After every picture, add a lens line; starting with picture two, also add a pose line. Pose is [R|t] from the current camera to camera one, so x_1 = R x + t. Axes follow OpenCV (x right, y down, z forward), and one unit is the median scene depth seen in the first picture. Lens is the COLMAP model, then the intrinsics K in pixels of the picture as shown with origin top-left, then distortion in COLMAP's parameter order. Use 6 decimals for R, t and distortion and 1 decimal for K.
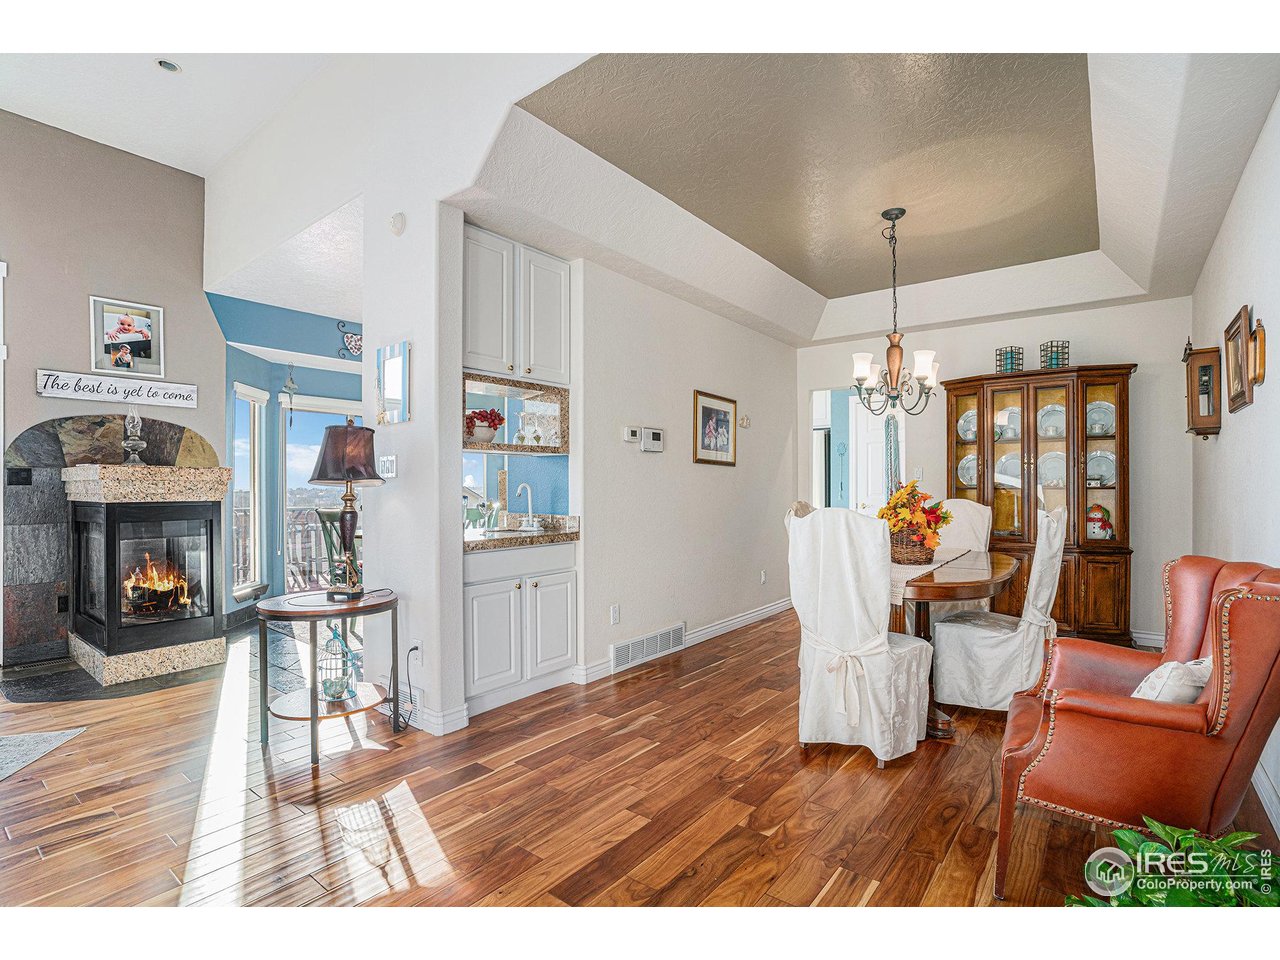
lens RADIAL K [[622.3, 0, 634.6], [0, 622.3, 478.3], [0, 0, 1]] dist [-0.001235, 0.000165]
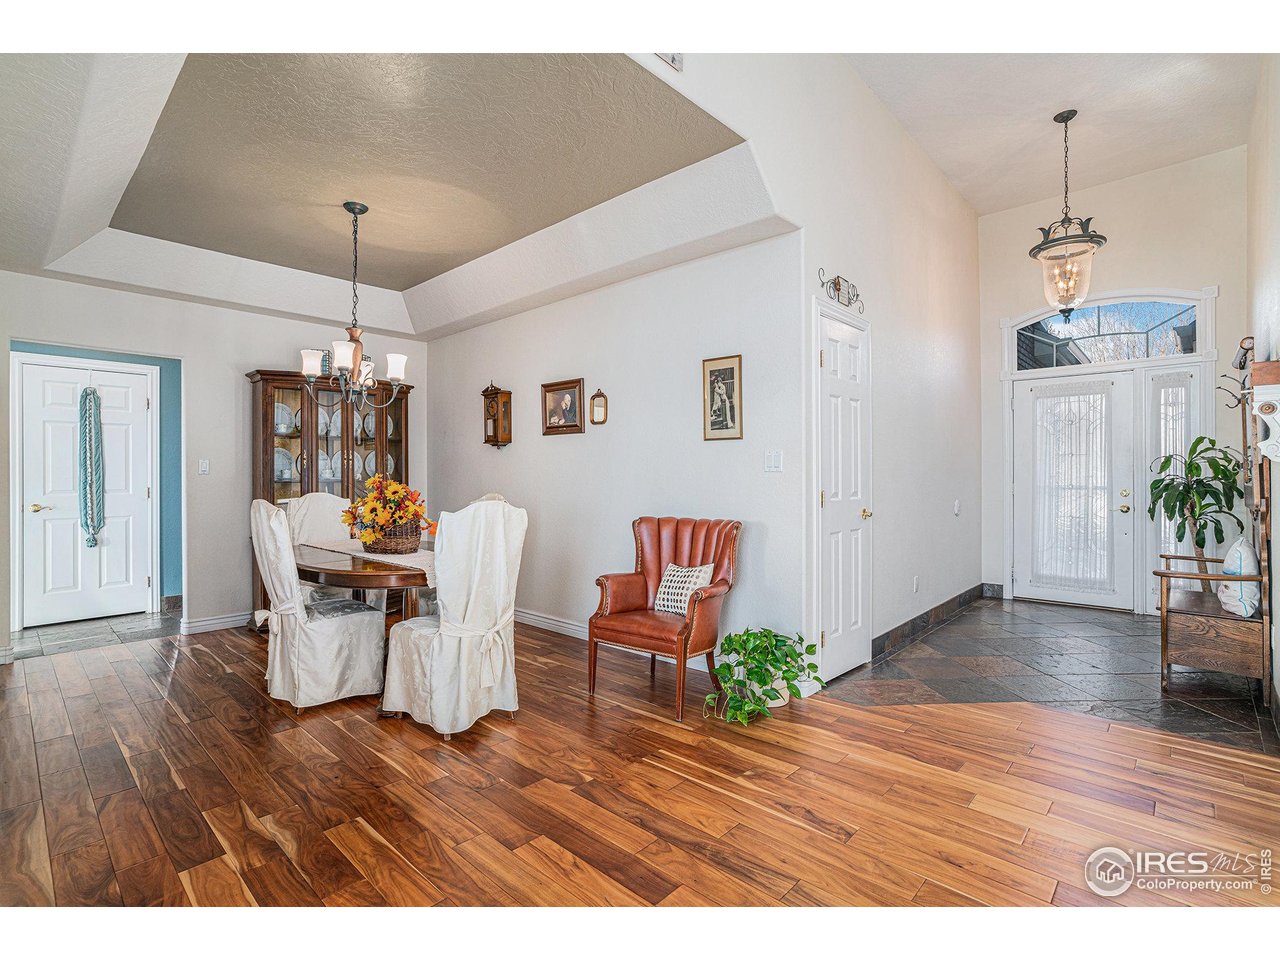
lens RADIAL K [[622.3, 0, 634.6], [0, 622.3, 478.3], [0, 0, 1]] dist [-0.001235, 0.000165]
pose [[0.099448, -0.008532, 0.995006, -0.735071], [-0.009934, 0.999905, 0.009567, -0.008497], [-0.994993, -0.010836, 0.099354, 0.623597]]
